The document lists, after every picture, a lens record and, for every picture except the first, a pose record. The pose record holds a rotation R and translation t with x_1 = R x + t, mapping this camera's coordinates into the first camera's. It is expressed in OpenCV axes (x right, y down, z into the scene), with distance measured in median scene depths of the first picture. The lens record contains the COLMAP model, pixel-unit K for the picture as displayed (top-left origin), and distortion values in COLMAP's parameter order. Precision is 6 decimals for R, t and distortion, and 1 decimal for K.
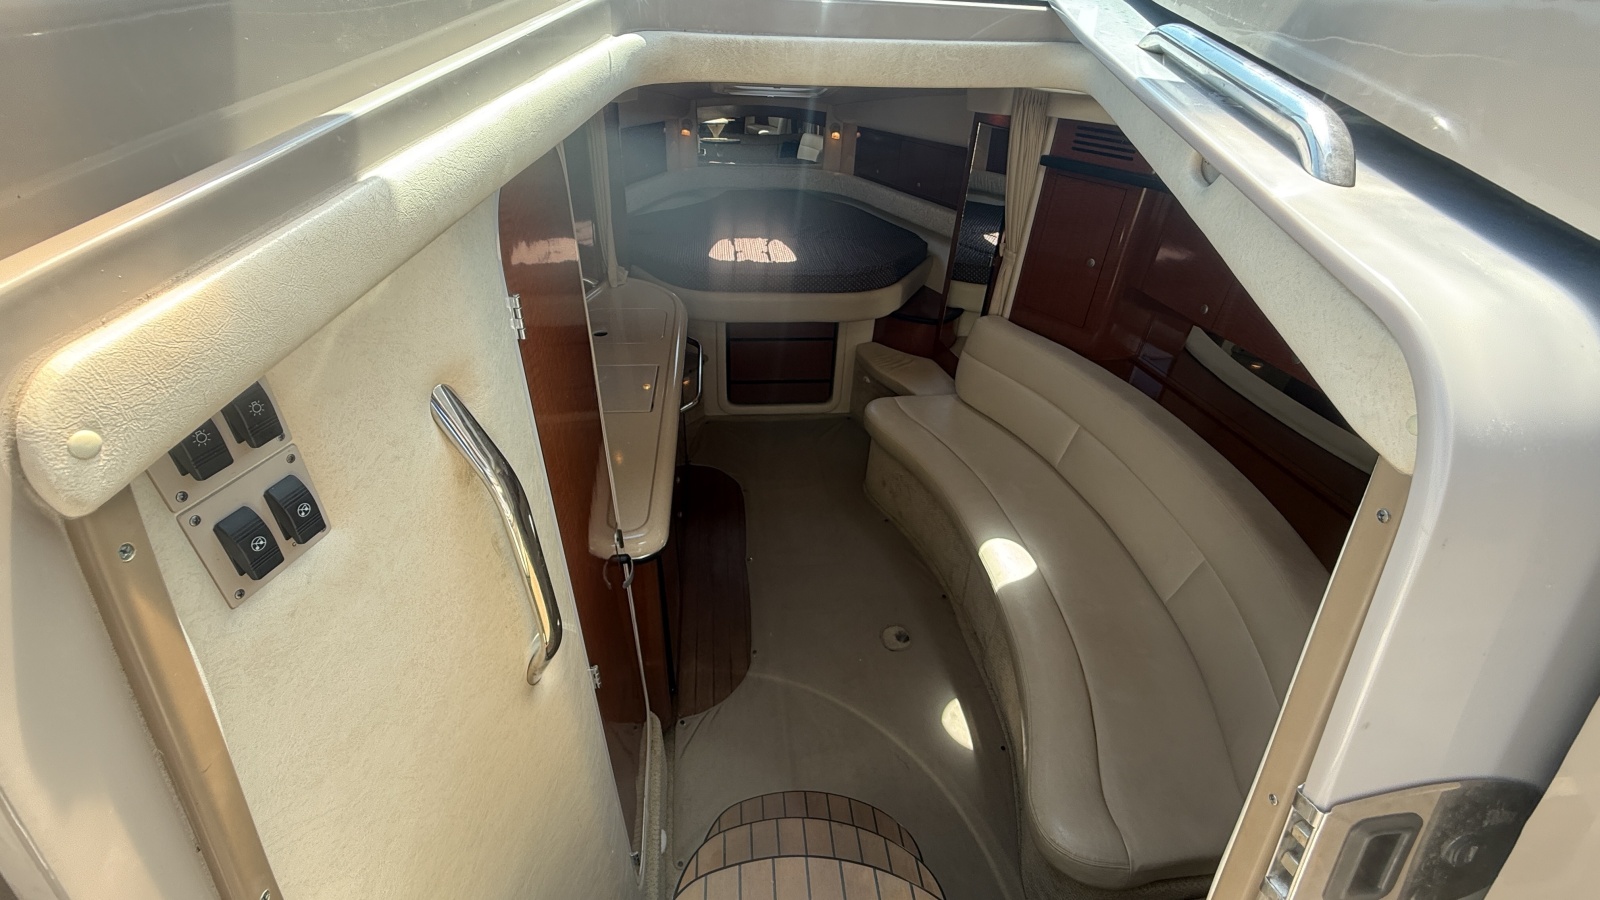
lens RADIAL K [[645.0, 0, 791.6], [0, 645.0, 452.4], [0, 0, 1]] dist [-0.000826, -0.000205]
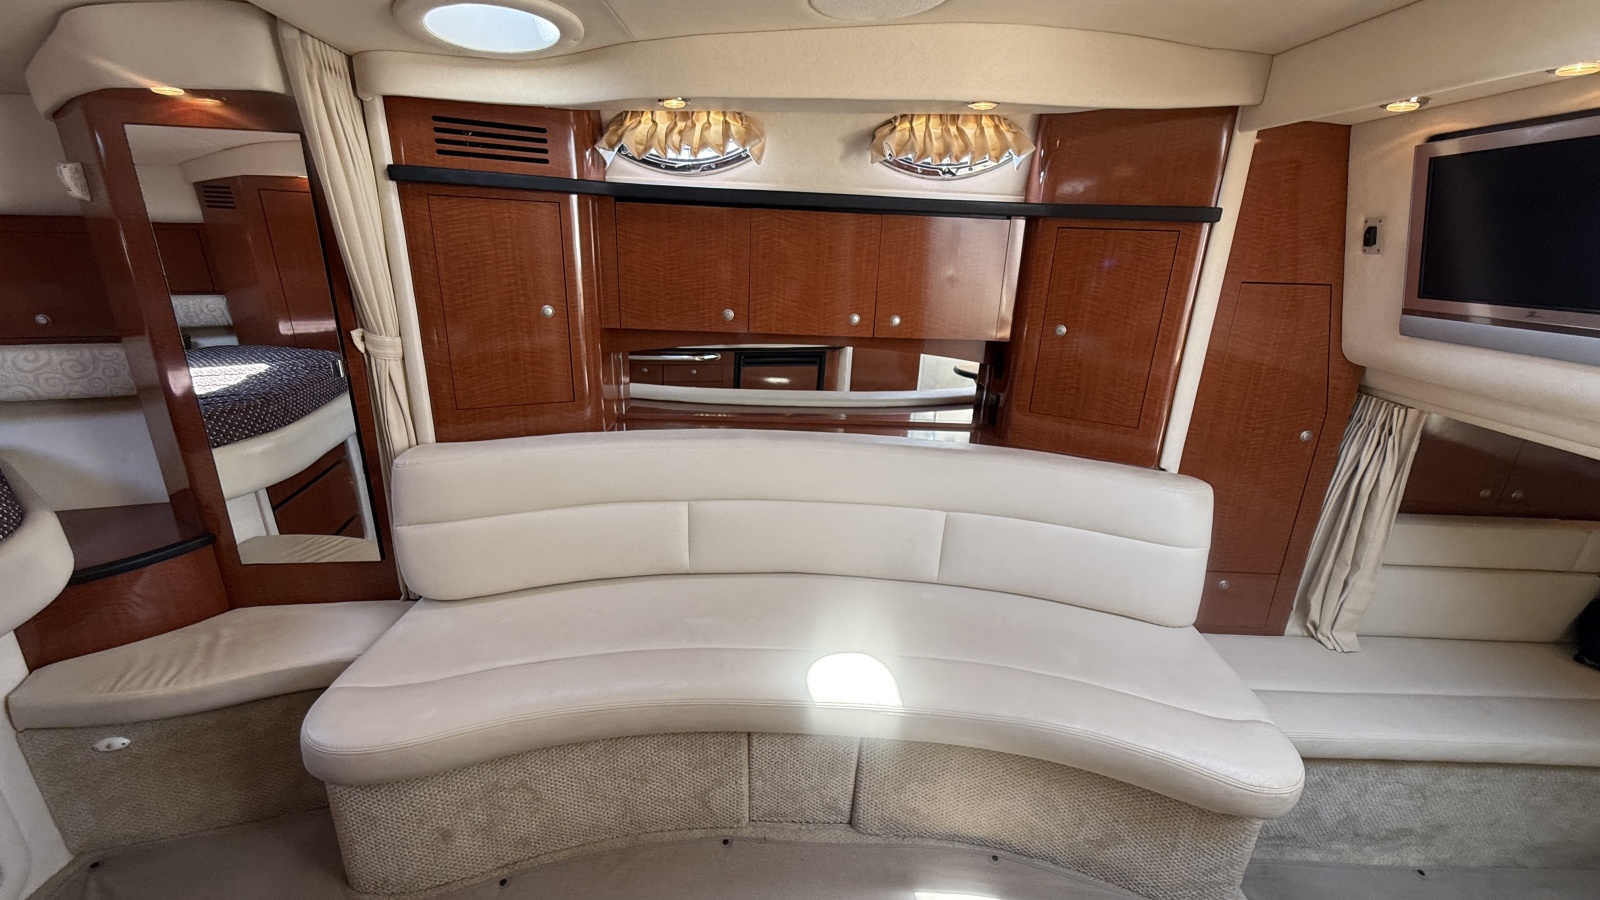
lens RADIAL K [[645.0, 0, 791.6], [0, 645.0, 452.4], [0, 0, 1]] dist [-0.000826, -0.000205]
pose [[0.119862, -0.344936, 0.930942, -0.186939], [0.518319, 0.821503, 0.237651, -0.182939], [-0.846746, 0.454039, 0.277254, 0.605059]]
